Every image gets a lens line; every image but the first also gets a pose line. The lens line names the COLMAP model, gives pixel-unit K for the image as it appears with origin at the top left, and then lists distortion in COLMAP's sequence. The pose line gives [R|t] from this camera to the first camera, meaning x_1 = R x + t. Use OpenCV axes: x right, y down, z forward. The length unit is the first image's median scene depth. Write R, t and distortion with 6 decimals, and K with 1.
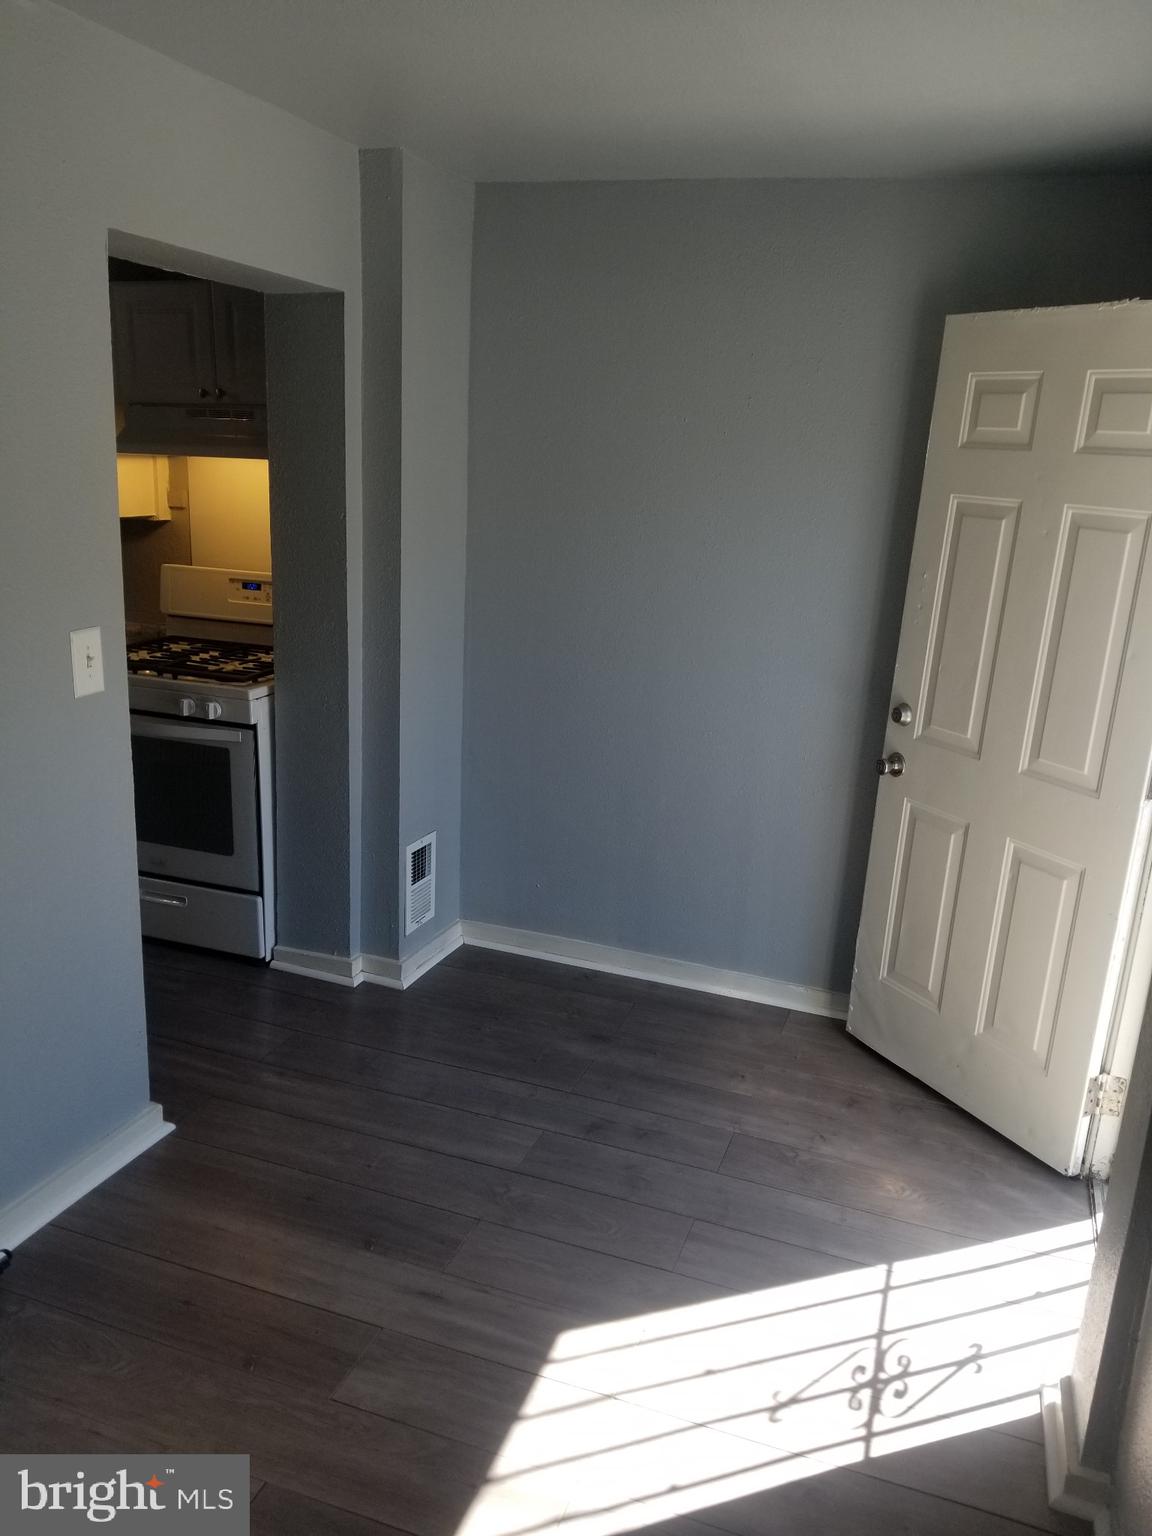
lens RADIAL K [[1123.2, 0, 576.5], [0, 1123.2, 770.2], [0, 0, 1]] dist [0.004679, -0.000184]
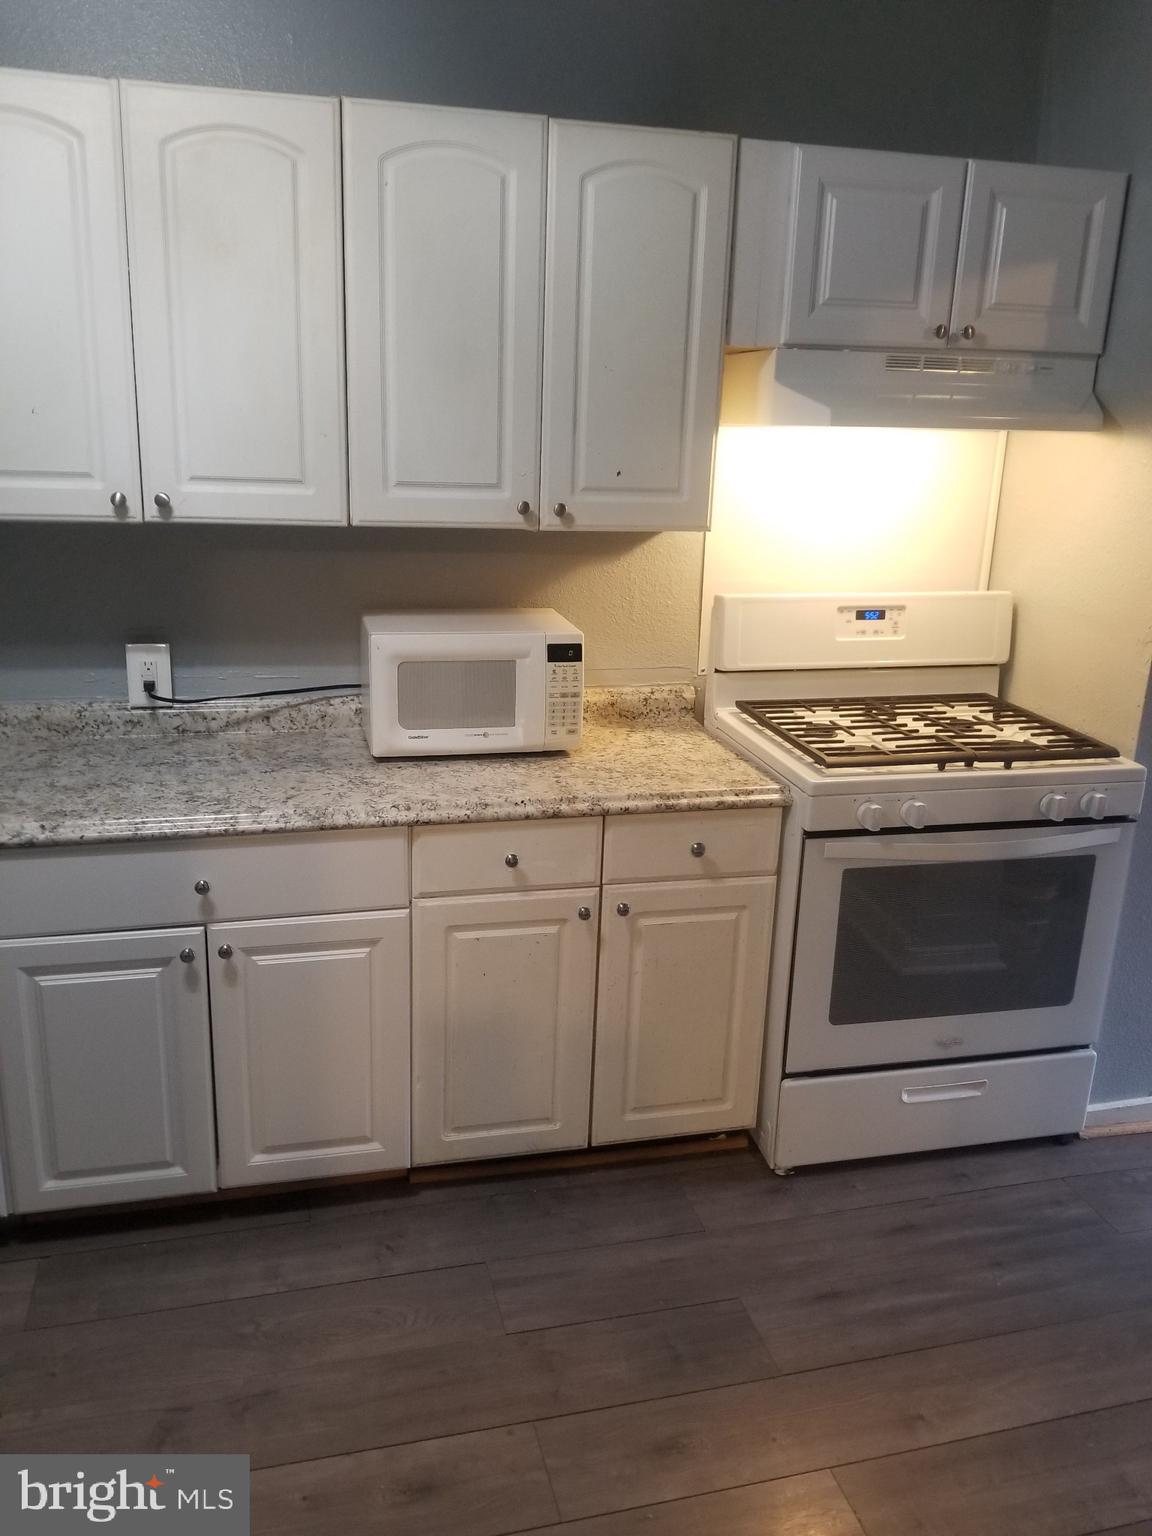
lens RADIAL K [[1223.1, 0, 587.9], [0, 1223.1, 766.7], [0, 0, 1]] dist [0.016857, -0.035571]
pose [[0.841778, -0.170280, 0.512264, -0.834314], [0.154172, 0.985257, 0.074162, -0.154722], [-0.517340, 0.016549, 0.855620, 0.452442]]
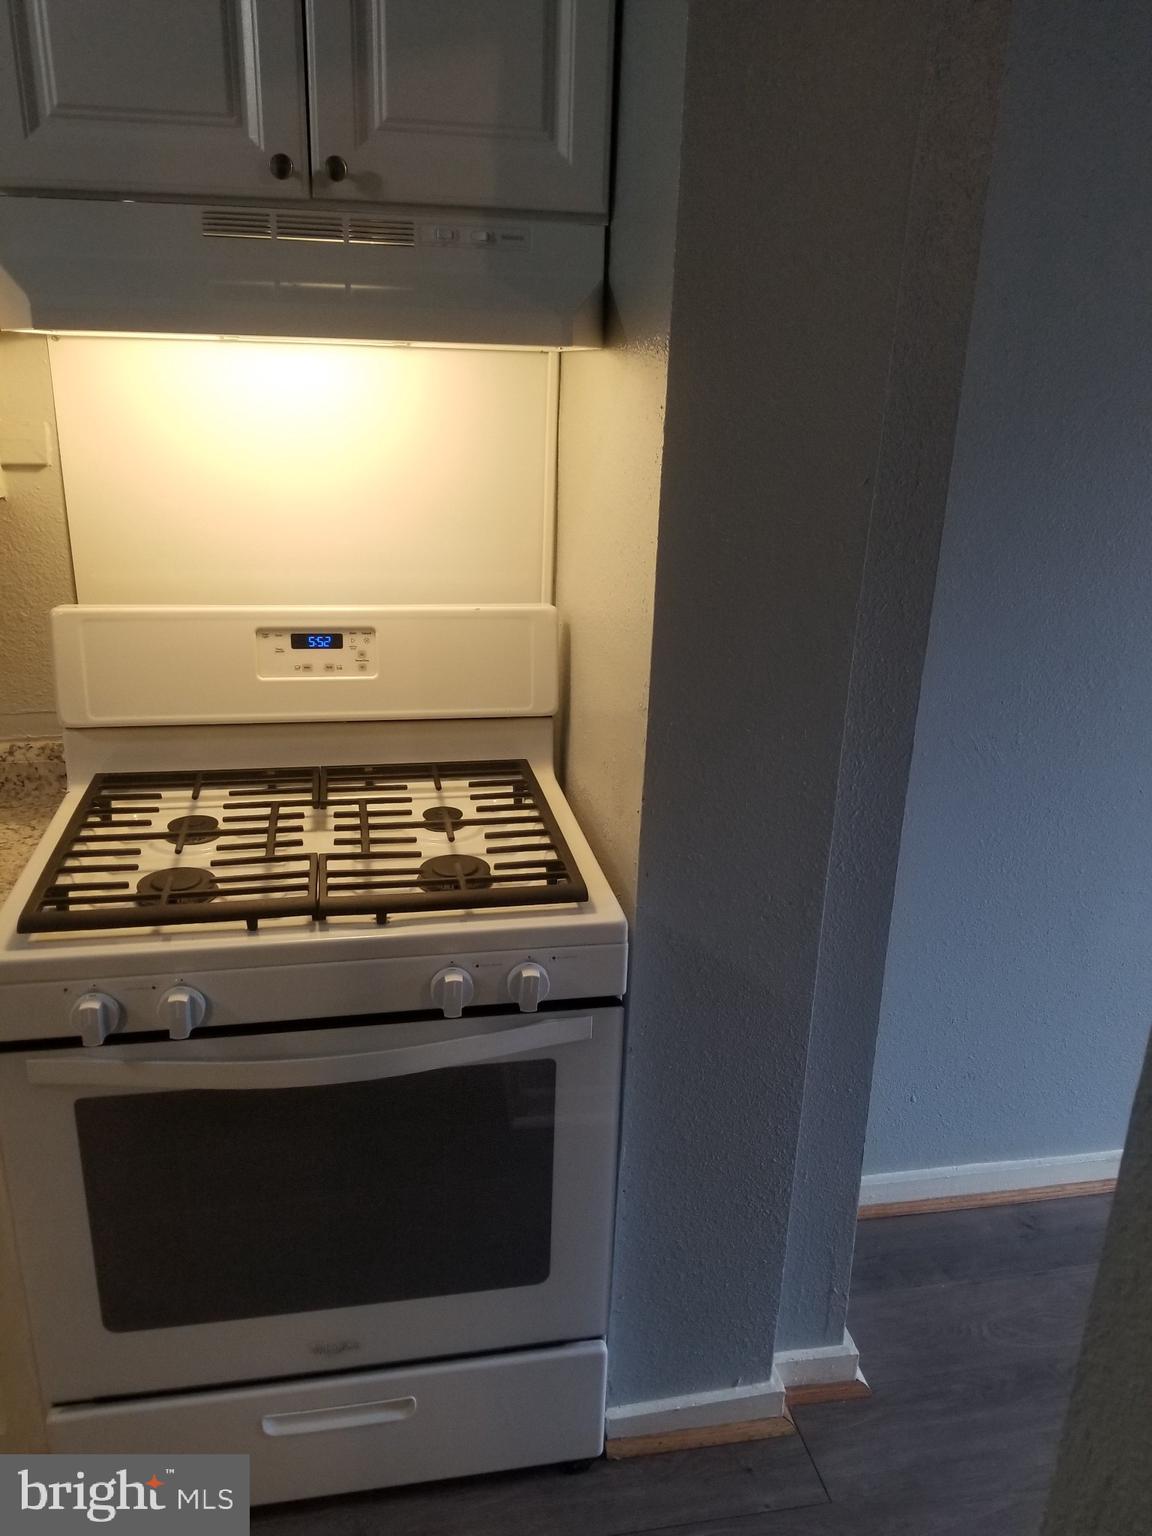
lens RADIAL K [[1223.1, 0, 618.3], [0, 1223.1, 786.9], [0, 0, 1]] dist [0.016857, -0.035571]
pose [[0.859278, -0.182708, 0.477764, -0.427729], [0.141541, 0.982490, 0.121160, -0.149271], [-0.491535, -0.036487, 0.870093, 0.524723]]
